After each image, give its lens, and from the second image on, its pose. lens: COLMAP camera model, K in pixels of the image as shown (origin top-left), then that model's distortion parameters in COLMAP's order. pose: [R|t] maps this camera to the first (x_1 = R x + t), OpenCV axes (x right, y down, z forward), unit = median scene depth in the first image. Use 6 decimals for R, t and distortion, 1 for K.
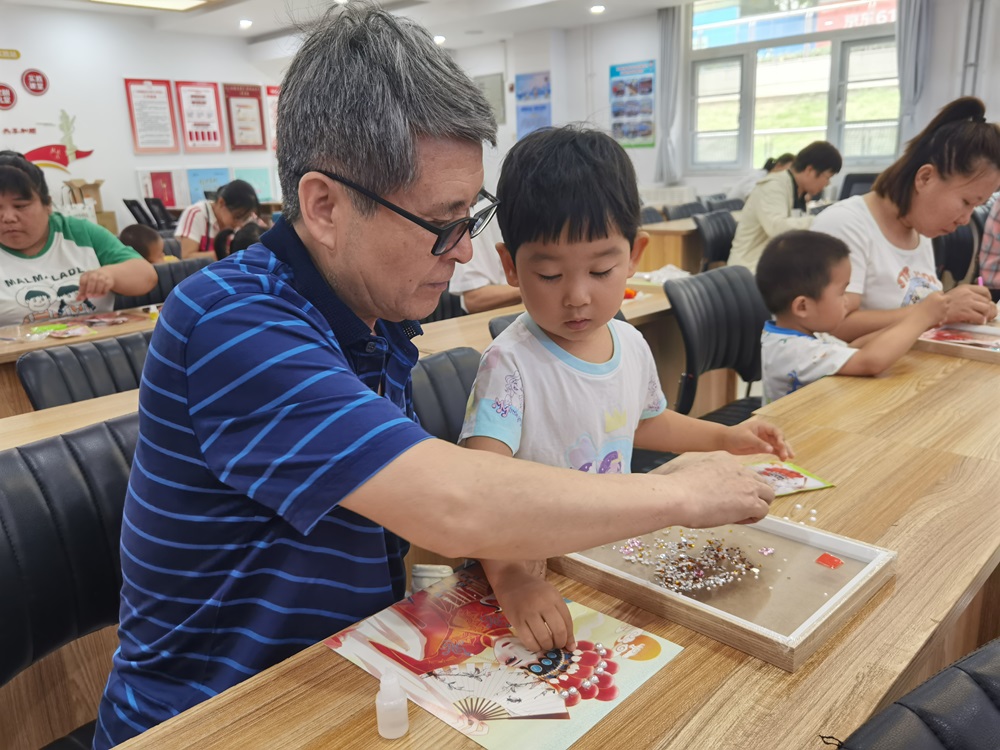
lens RADIAL K [[794.8, 0, 508.0], [0, 794.8, 371.1], [0, 0, 1]] dist [-0.016605, 0.047625]
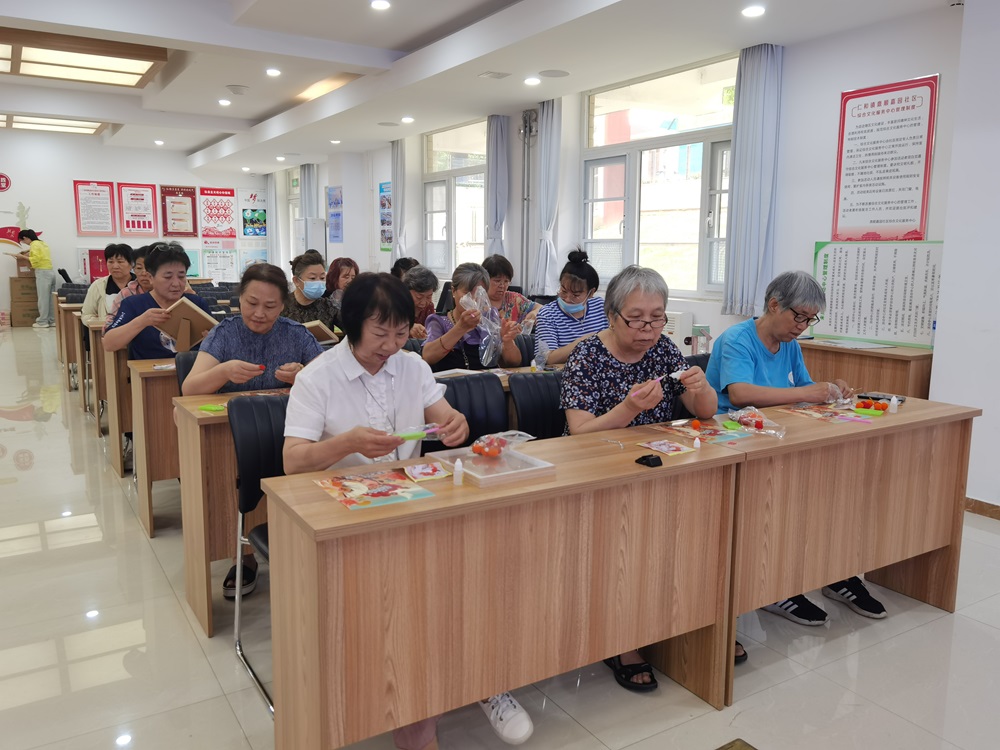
lens RADIAL K [[794.8, 0, 508.0], [0, 794.8, 371.1], [0, 0, 1]] dist [-0.016605, 0.047625]
pose [[0.965717, 0.088686, -0.243977, 0.541622], [-0.114109, 0.989190, -0.092098, -0.012477], [0.233172, 0.116780, 0.965398, -0.072386]]
